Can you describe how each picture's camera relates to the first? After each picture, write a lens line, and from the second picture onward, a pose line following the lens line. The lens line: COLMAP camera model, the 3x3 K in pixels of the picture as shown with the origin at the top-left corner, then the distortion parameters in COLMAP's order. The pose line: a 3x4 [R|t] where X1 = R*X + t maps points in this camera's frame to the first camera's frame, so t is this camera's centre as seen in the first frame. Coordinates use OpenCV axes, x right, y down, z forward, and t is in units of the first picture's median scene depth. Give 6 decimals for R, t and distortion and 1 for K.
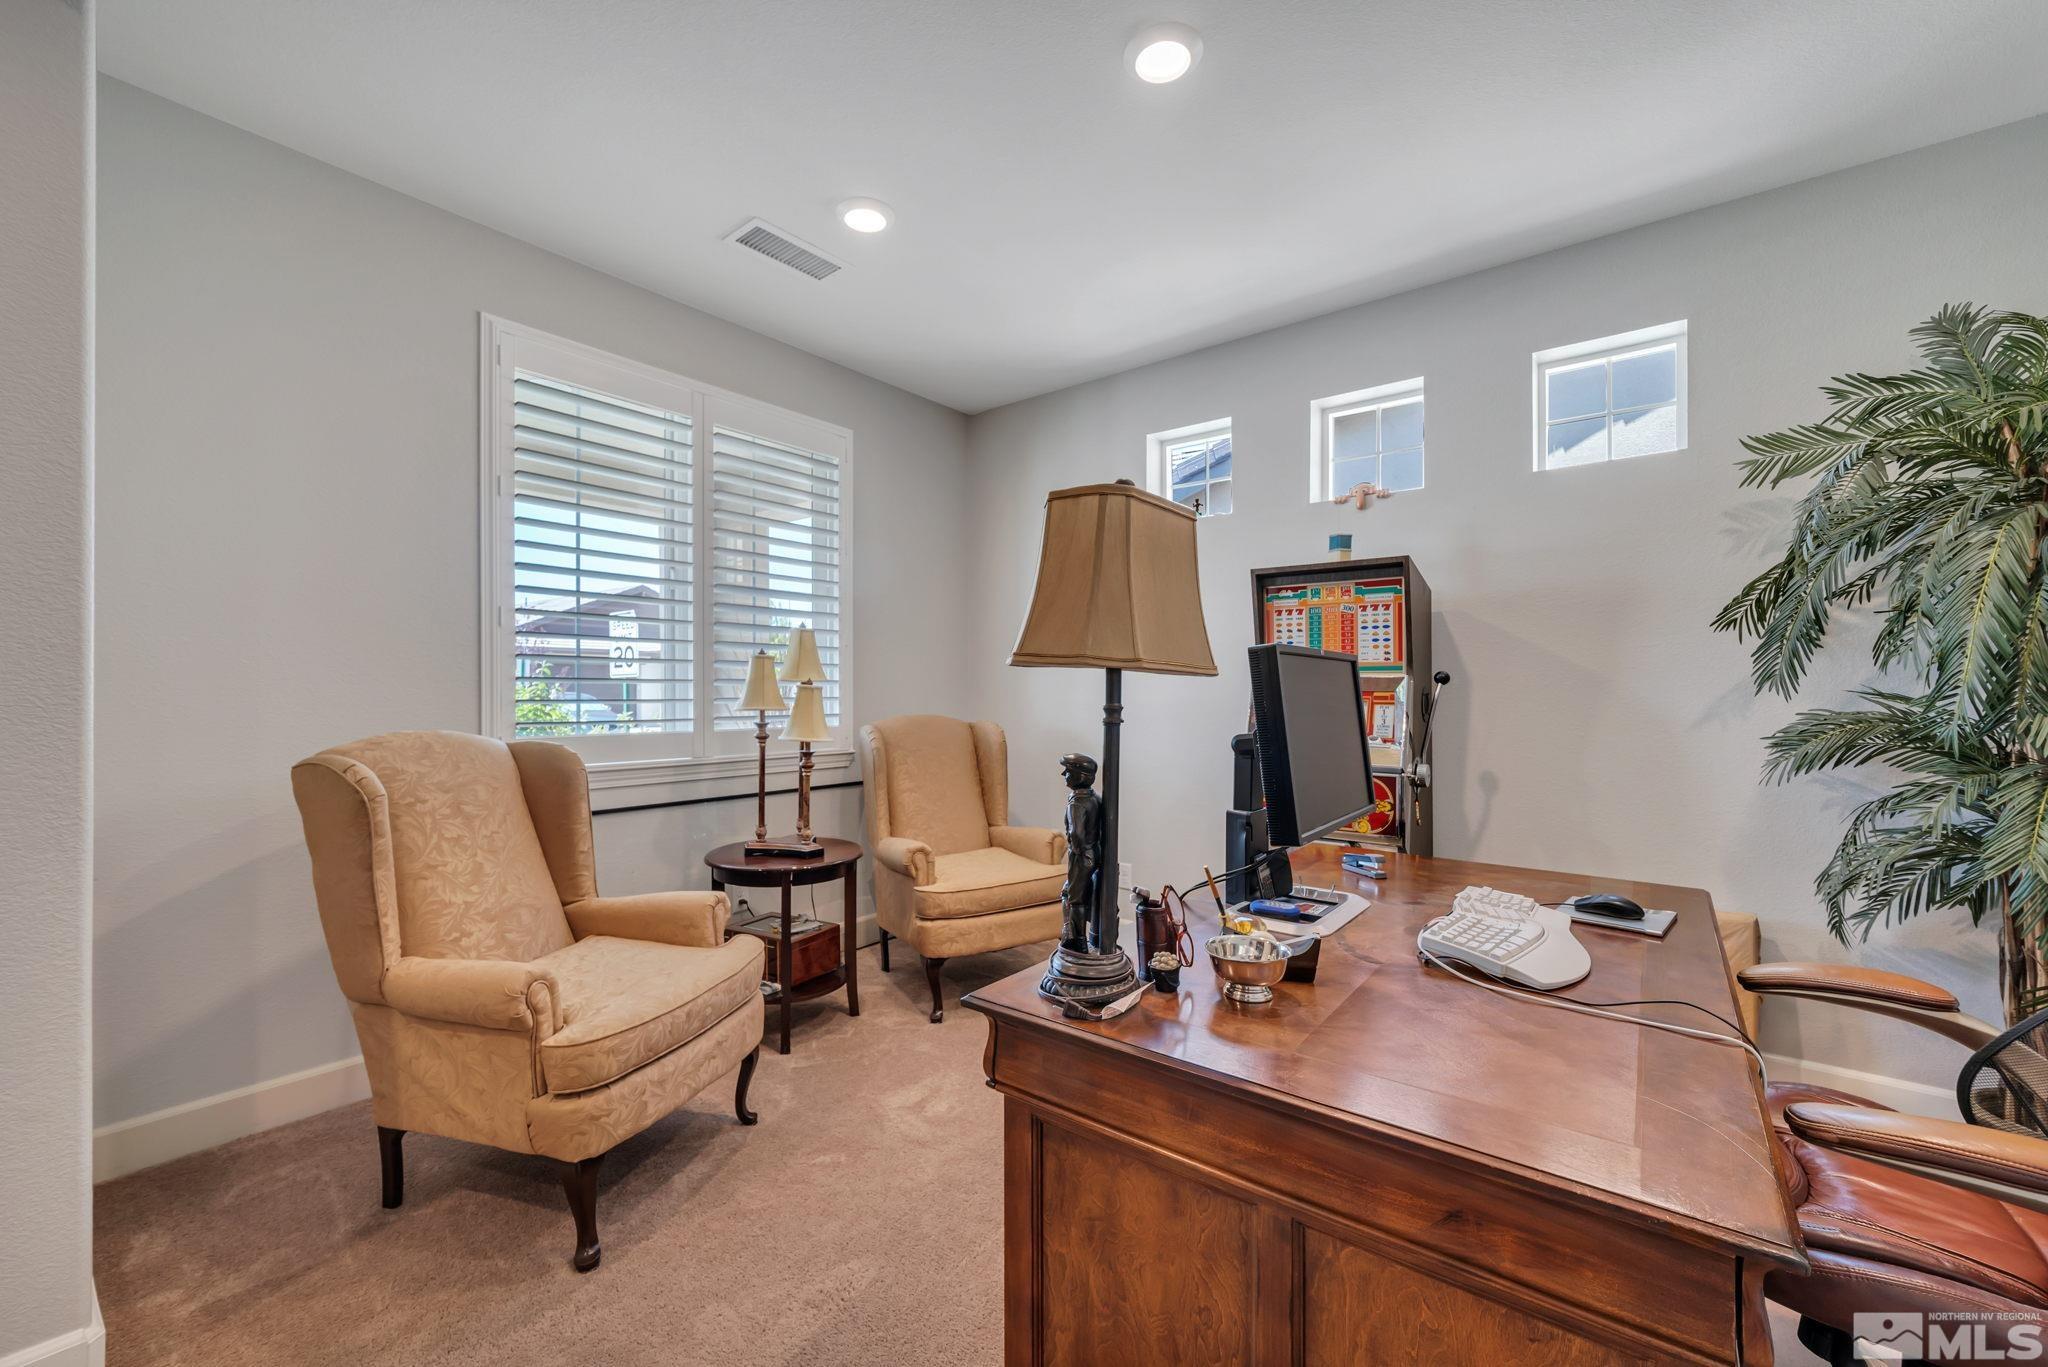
lens RADIAL K [[801.4, 0, 1024.0], [0, 801.4, 683.5], [0, 0, 1]] dist [-0.004260, -0.000307]
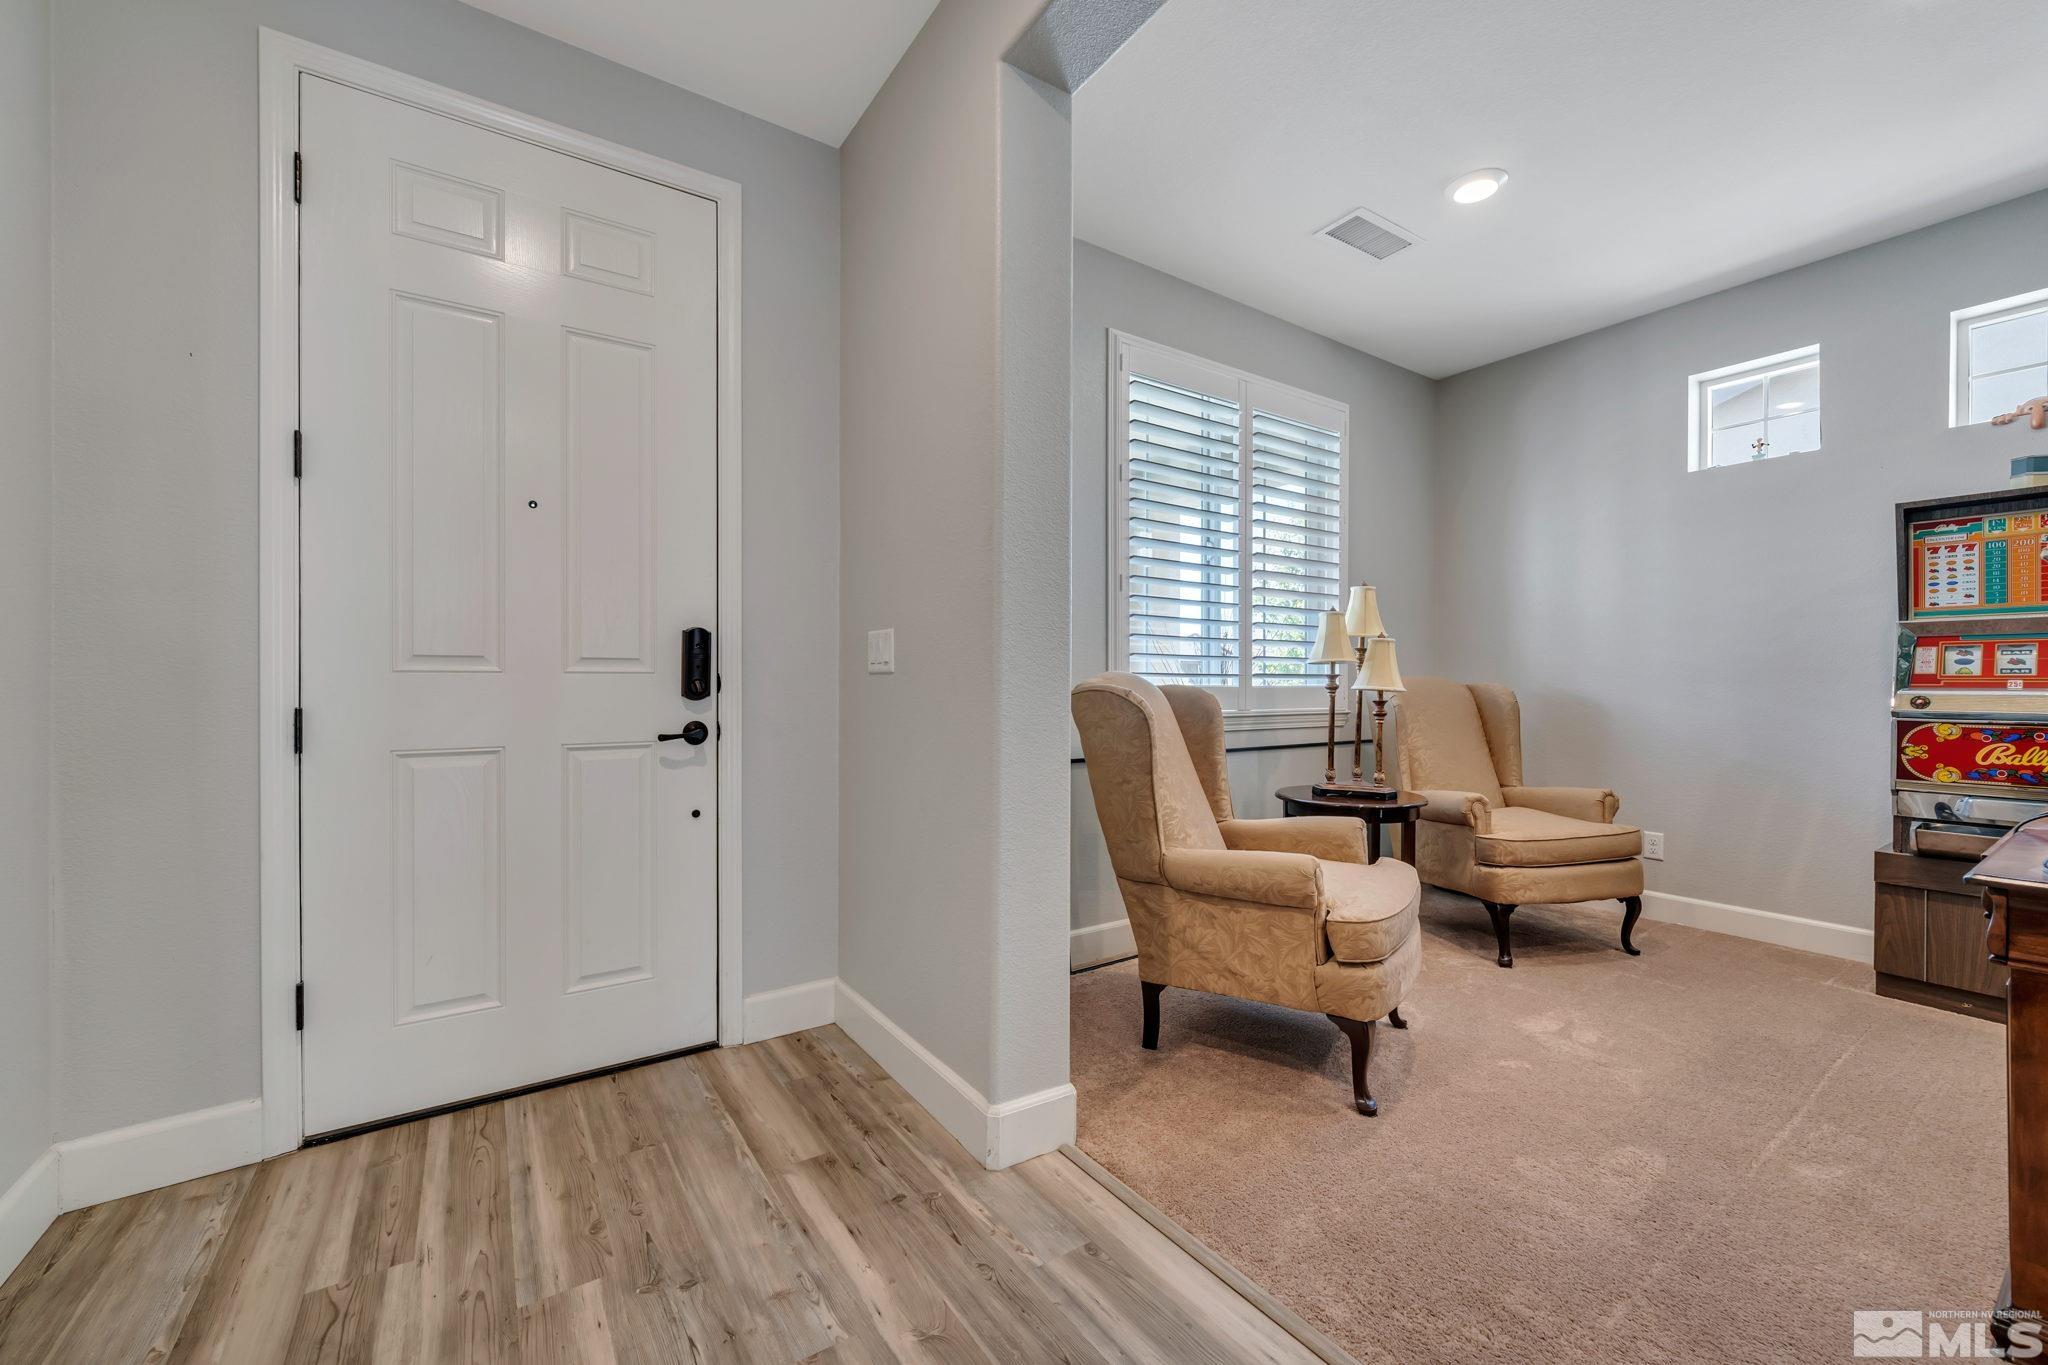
lens RADIAL K [[795.4, 0, 1024.0], [0, 795.4, 682.5], [0, 0, 1]] dist [-0.001908, -0.000160]
pose [[0.955078, -0.003254, -0.296336, -0.416502], [0.004331, 0.999986, 0.002978, 0.055970], [0.296322, -0.004128, 0.955079, -0.160607]]
